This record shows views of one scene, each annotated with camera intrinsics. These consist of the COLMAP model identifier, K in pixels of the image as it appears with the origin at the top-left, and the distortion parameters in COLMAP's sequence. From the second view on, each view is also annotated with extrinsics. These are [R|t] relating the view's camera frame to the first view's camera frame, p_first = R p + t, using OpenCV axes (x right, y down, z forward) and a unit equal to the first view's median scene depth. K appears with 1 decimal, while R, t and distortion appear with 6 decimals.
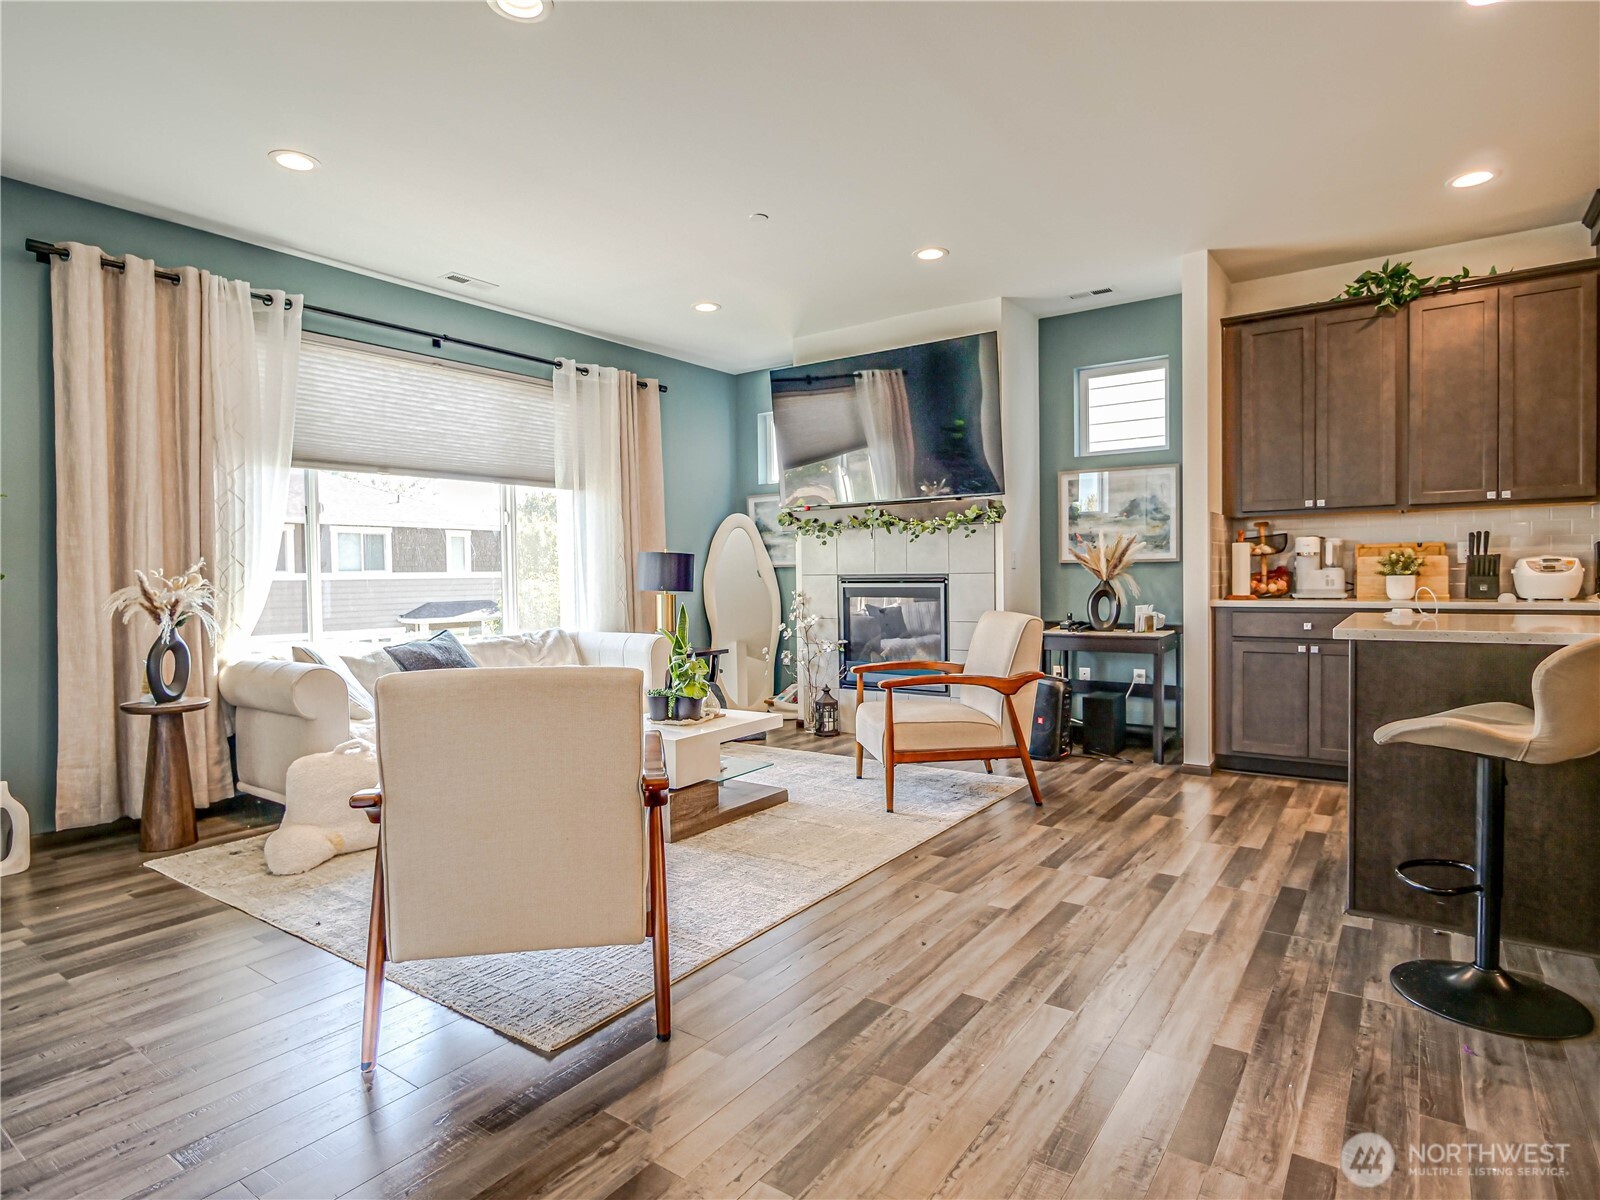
lens RADIAL K [[871.4, 0, 803.6], [0, 871.4, 595.7], [0, 0, 1]] dist [-0.013272, 0.001320]
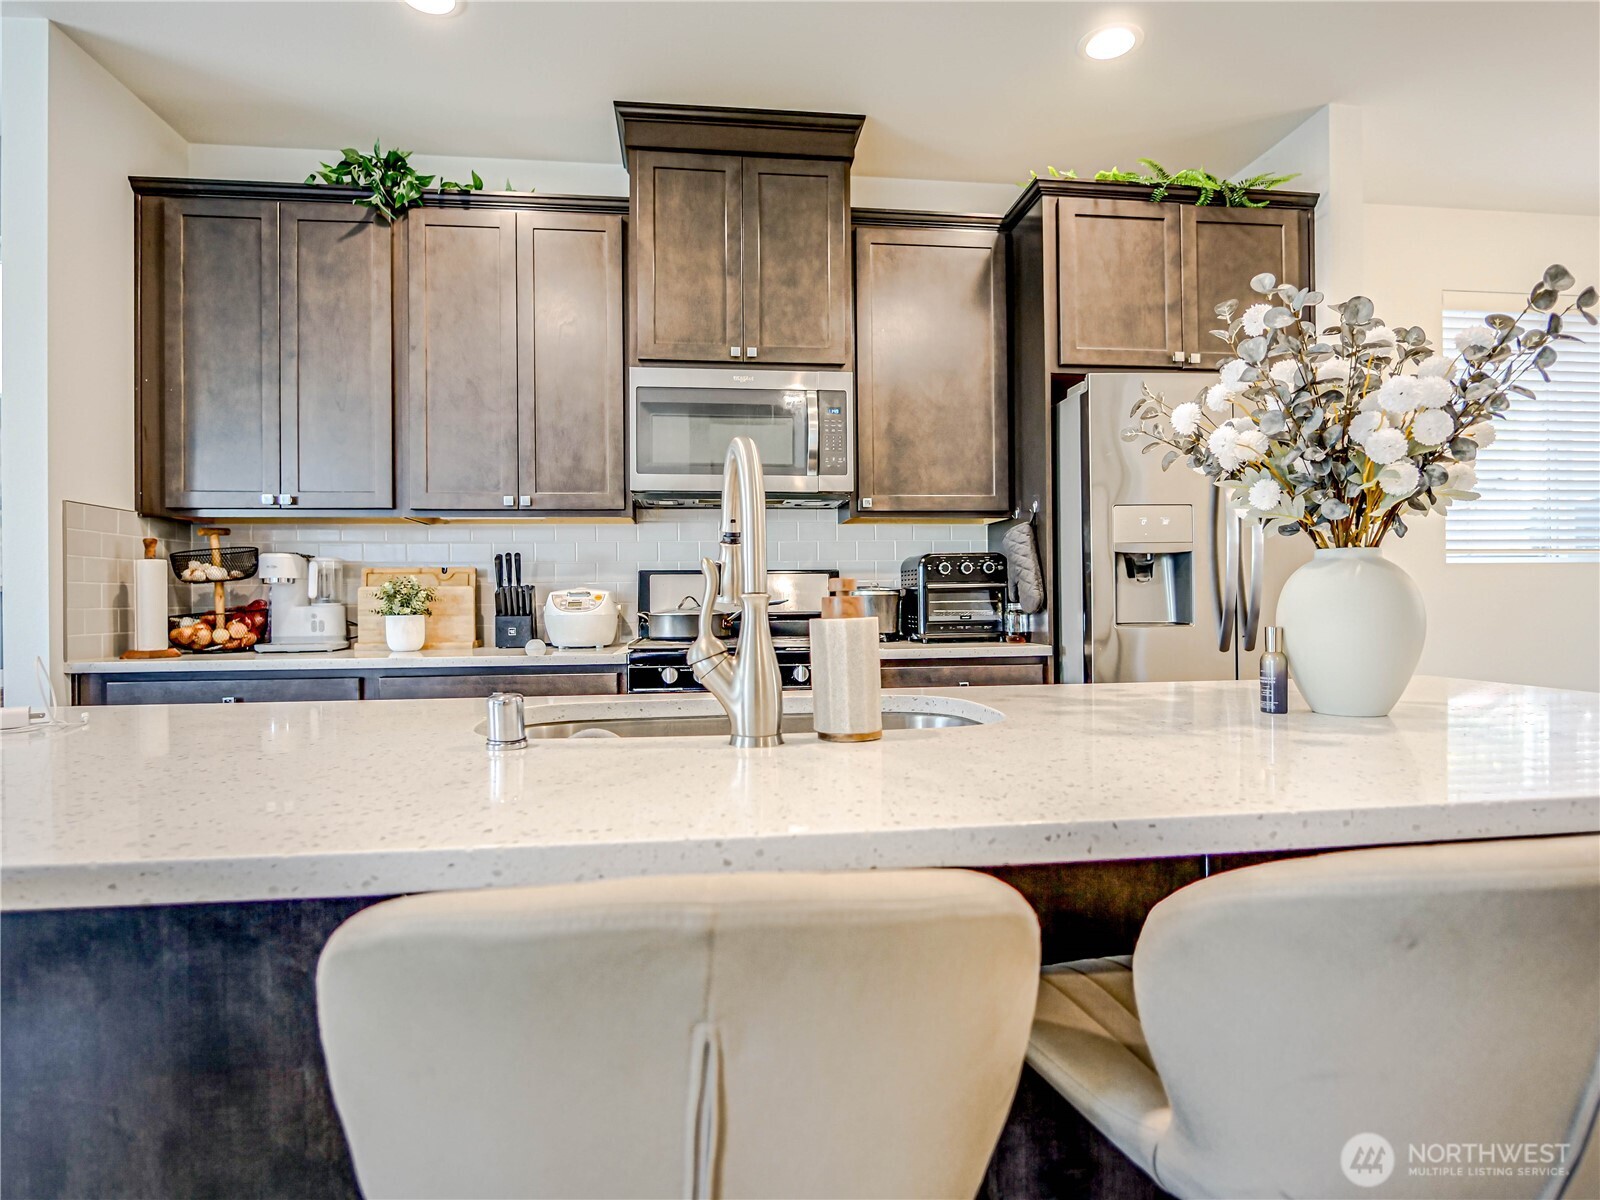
lens RADIAL K [[871.4, 0, 797.7], [0, 871.4, 596.3], [0, 0, 1]] dist [-0.013272, 0.001320]
pose [[0.738137, 0.008248, 0.674601, 0.453419], [0.016116, 0.999424, -0.029854, -0.012776], [-0.674459, 0.032908, 0.737579, 0.296042]]
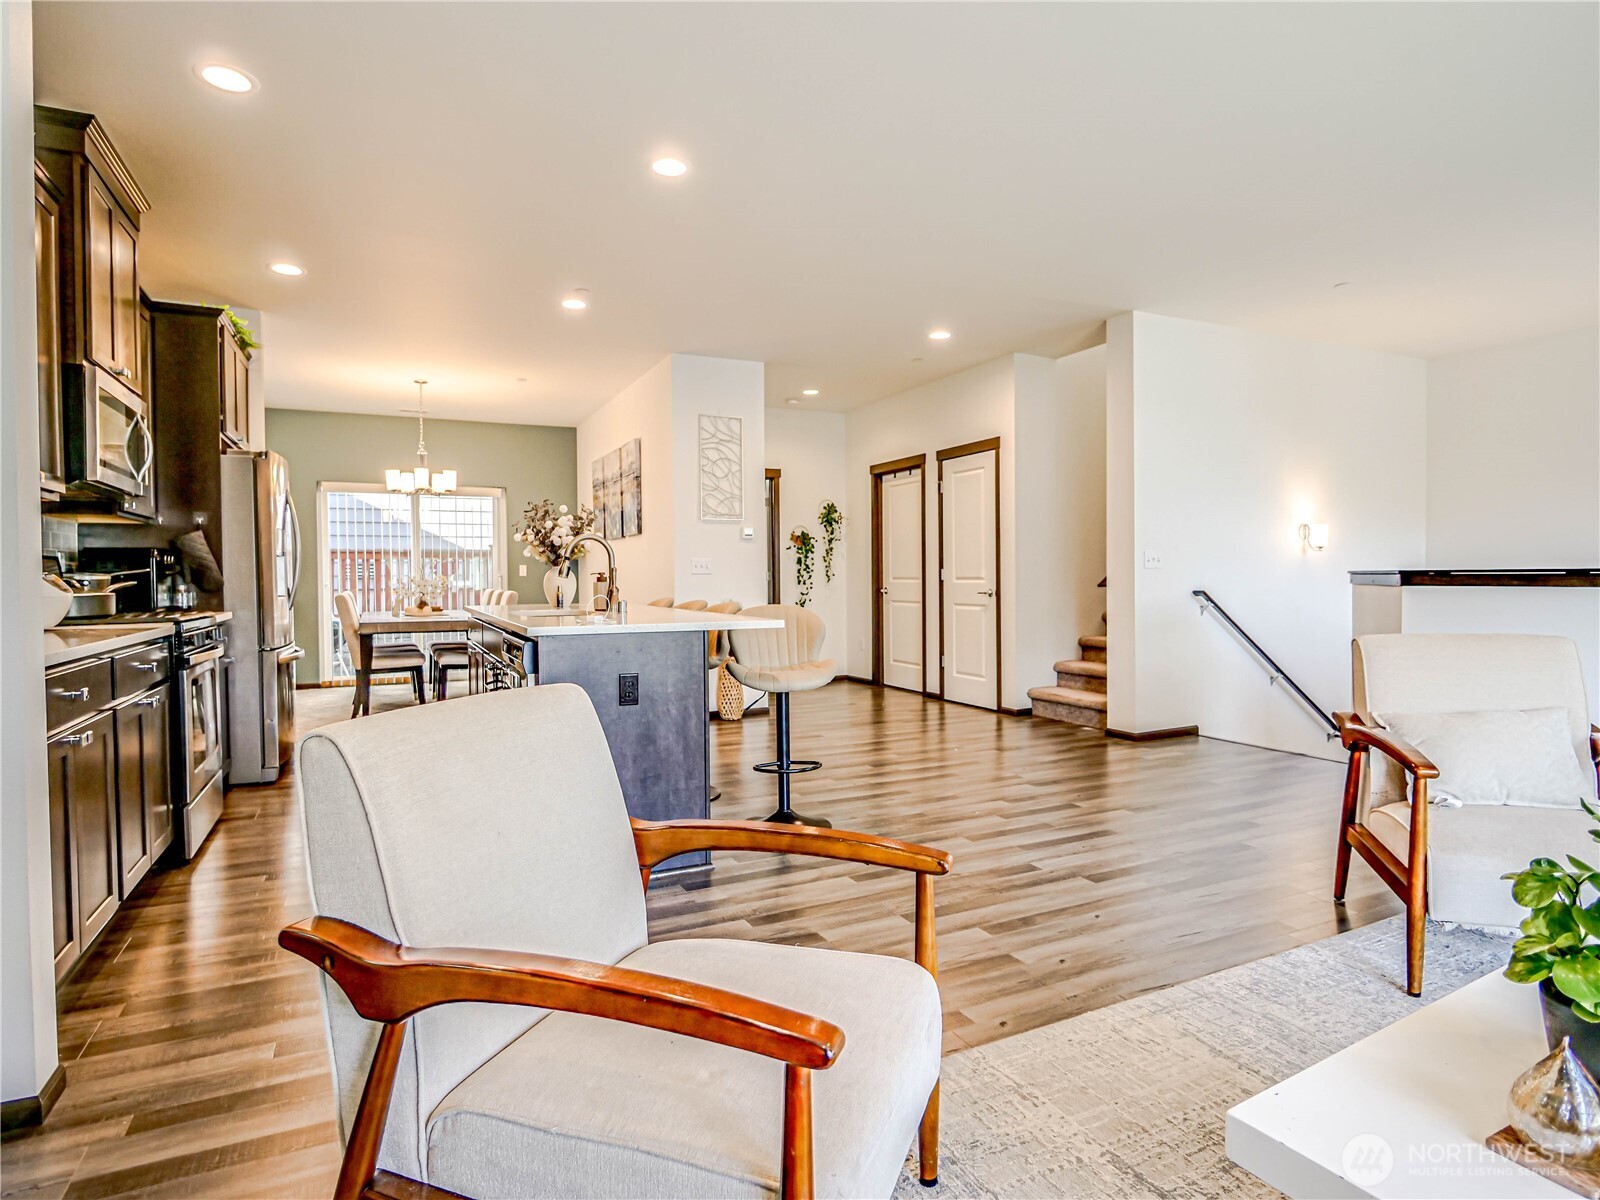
lens RADIAL K [[871.4, 0, 795.8], [0, 871.4, 596.4], [0, 0, 1]] dist [-0.013272, 0.001320]
pose [[-0.872769, 0.007964, 0.488068, -0.036966], [0.030212, 0.998831, 0.037726, -0.028586], [-0.487197, 0.047672, -0.871990, 1.195111]]
